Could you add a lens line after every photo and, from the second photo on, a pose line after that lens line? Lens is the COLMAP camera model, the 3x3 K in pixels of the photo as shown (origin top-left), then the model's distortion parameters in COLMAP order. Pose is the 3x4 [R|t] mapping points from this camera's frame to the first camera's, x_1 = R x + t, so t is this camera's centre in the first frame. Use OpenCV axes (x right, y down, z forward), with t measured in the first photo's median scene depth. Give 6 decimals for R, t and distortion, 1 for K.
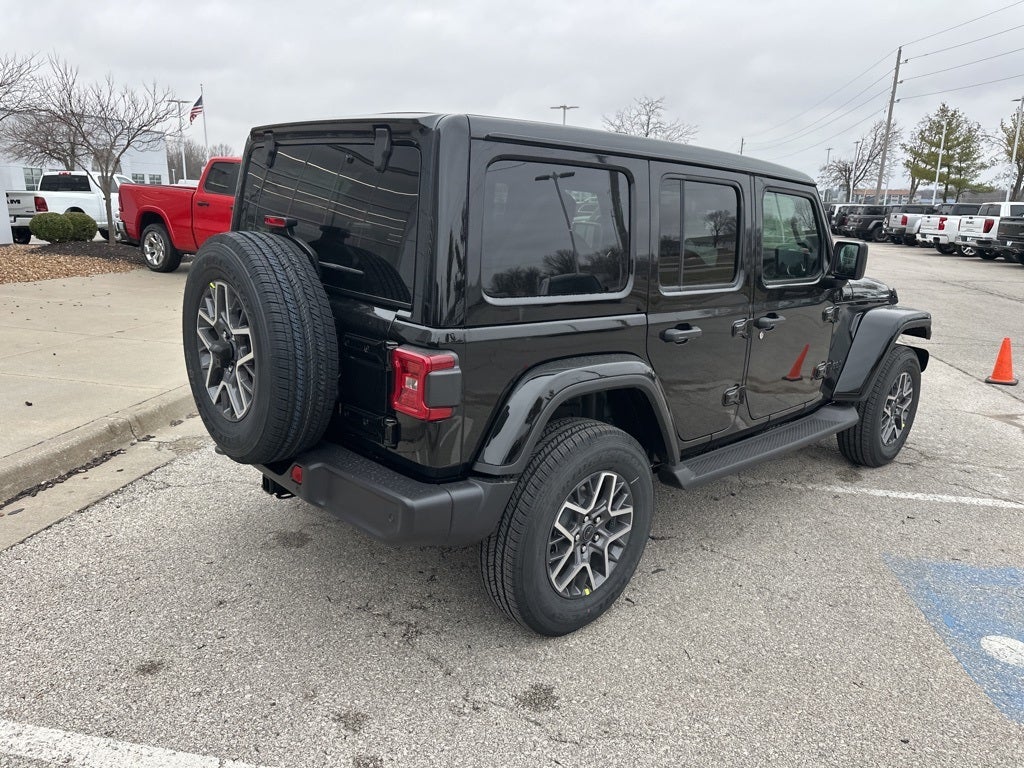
lens RADIAL K [[721.8, 0, 510.0], [0, 721.8, 376.7], [0, 0, 1]] dist [0.042342, -0.051181]
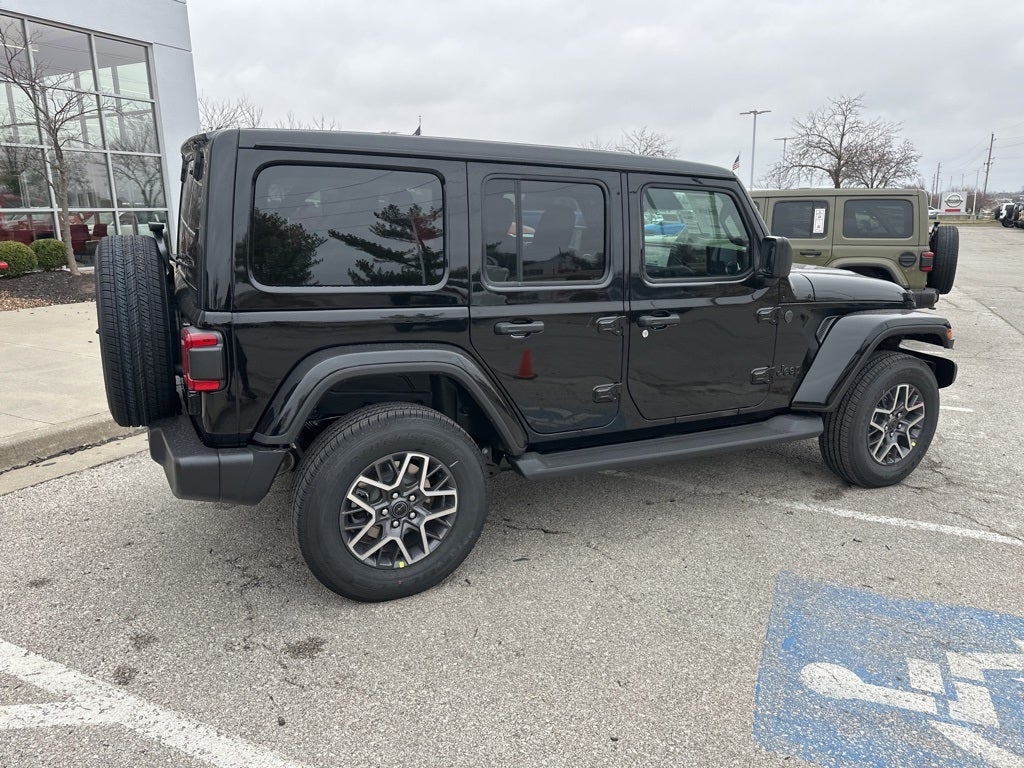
lens RADIAL K [[721.8, 0, 510.0], [0, 721.8, 376.7], [0, 0, 1]] dist [0.042342, -0.051181]
pose [[0.960704, 0.032773, -0.275634, 0.485922], [-0.038259, 0.999162, -0.014551, 0.025176], [0.274926, 0.024525, 0.961153, 0.006649]]
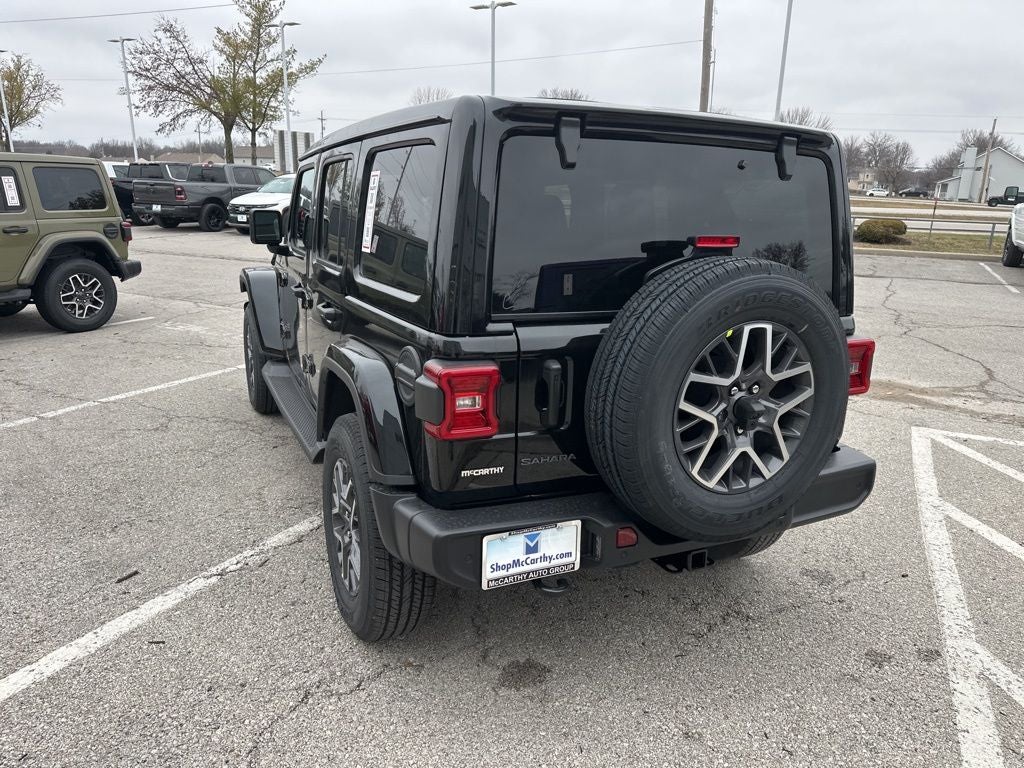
lens RADIAL K [[721.8, 0, 510.0], [0, 721.8, 376.7], [0, 0, 1]] dist [0.042342, -0.051181]
pose [[0.306309, -0.265328, 0.914208, -0.972782], [0.209759, 0.955578, 0.207055, -0.236763], [-0.928535, 0.128340, 0.348357, 0.780531]]
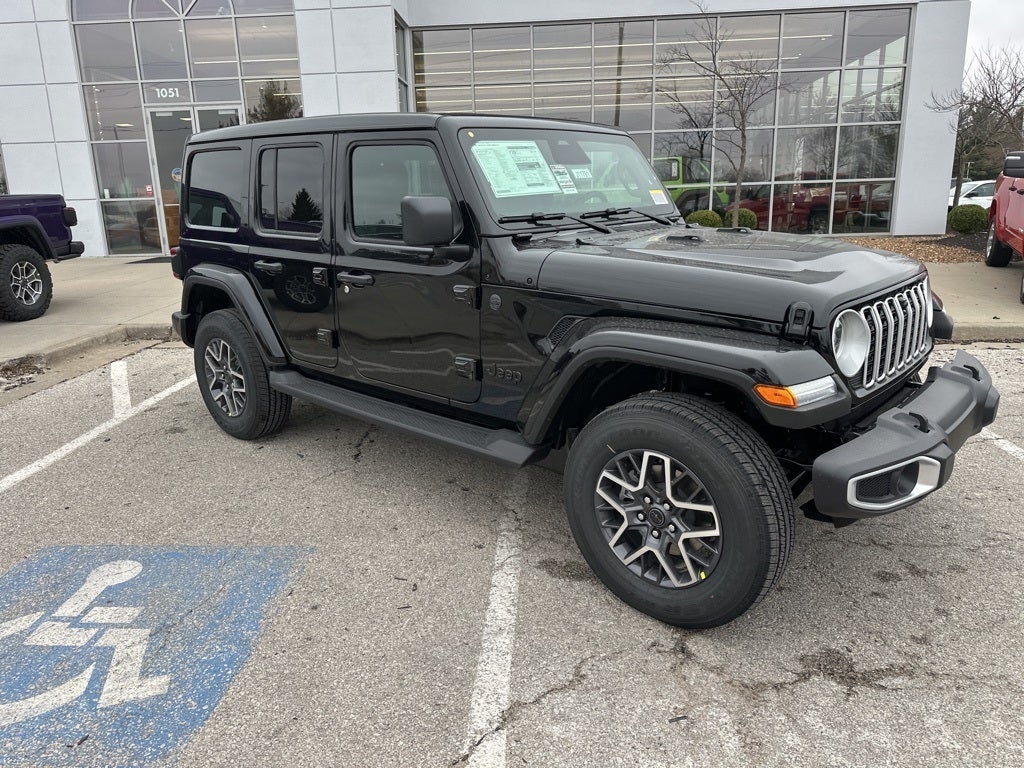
lens RADIAL K [[714.4, 0, 511.6], [0, 714.4, 392.4], [0, 0, 1]] dist [0.038603, -0.047001]
pose [[0.087300, 0.231675, -0.968868, 1.530962], [-0.213092, 0.954412, 0.209018, -0.198797], [0.973124, 0.188211, 0.132689, 1.235978]]
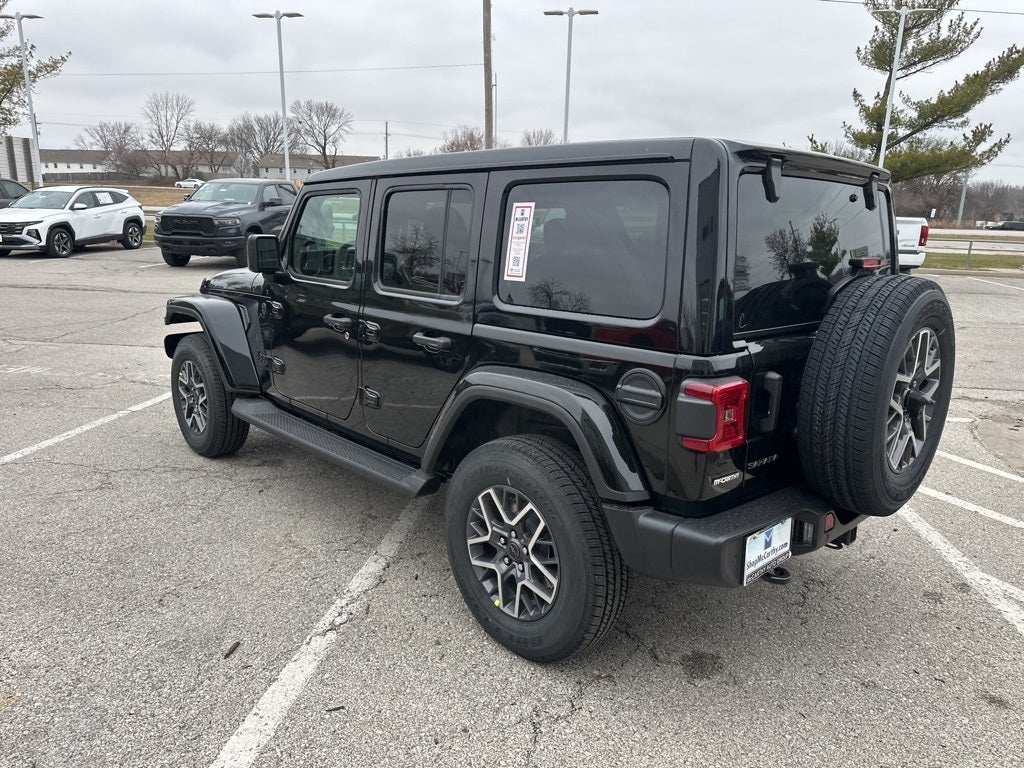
lens RADIAL K [[721.8, 0, 511.7], [0, 721.8, 371.1], [0, 0, 1]] dist [0.029679, -0.030725]
pose [[-0.012232, -0.253524, 0.967252, -1.068148], [0.209765, 0.945149, 0.250383, -0.348268], [-0.977675, 0.205958, 0.041620, 1.199174]]
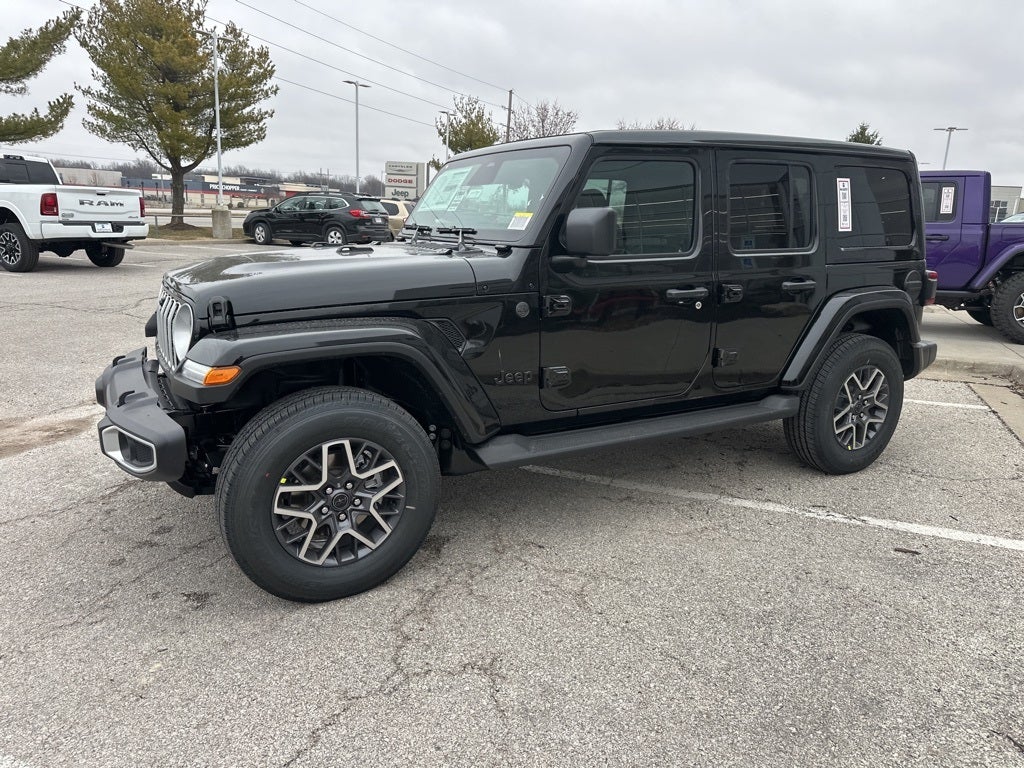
lens RADIAL K [[719.9, 0, 507.9], [0, 719.9, 383.8], [0, 0, 1]] dist [0.046460, -0.048993]
pose [[-0.970100, -0.114183, 0.214170, 0.051149], [-0.004981, 0.891604, 0.452789, -0.569362], [-0.242655, 0.438183, -0.865514, 2.567546]]
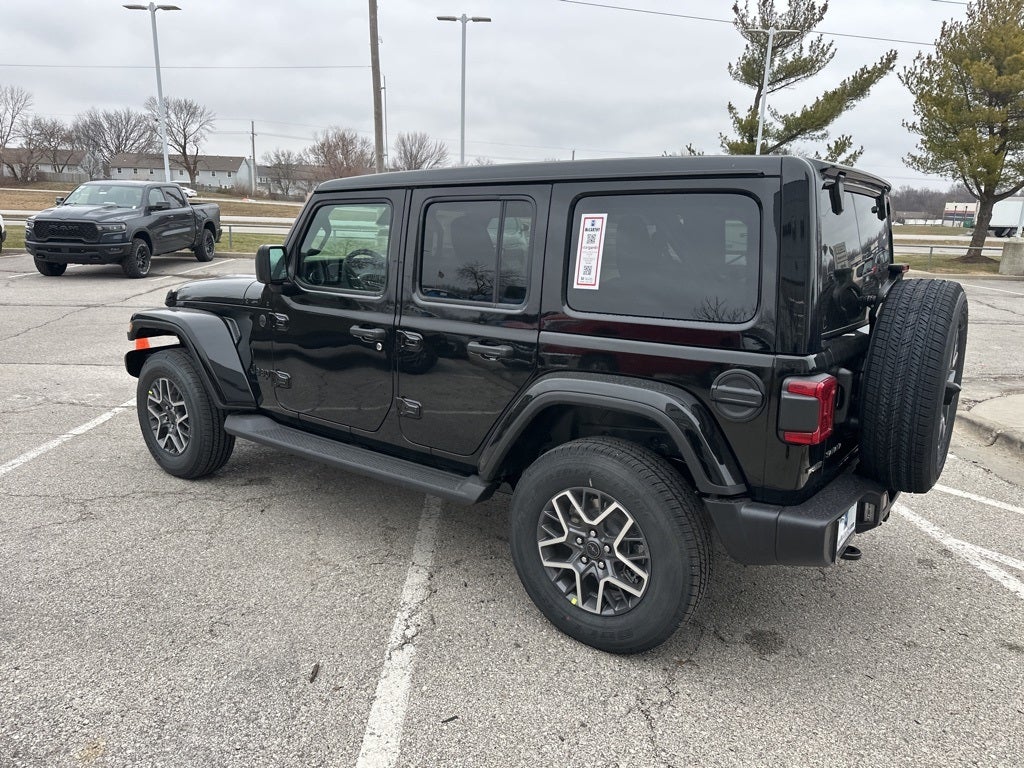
lens RADIAL K [[720.2, 0, 512.0], [0, 720.2, 373.0], [0, 0, 1]] dist [0.027432, -0.027340]
pose [[-0.180704, -0.248561, 0.951611, -1.065110], [0.199628, 0.938131, 0.282948, -0.406090], [-0.963065, 0.241098, -0.119905, 1.426759]]
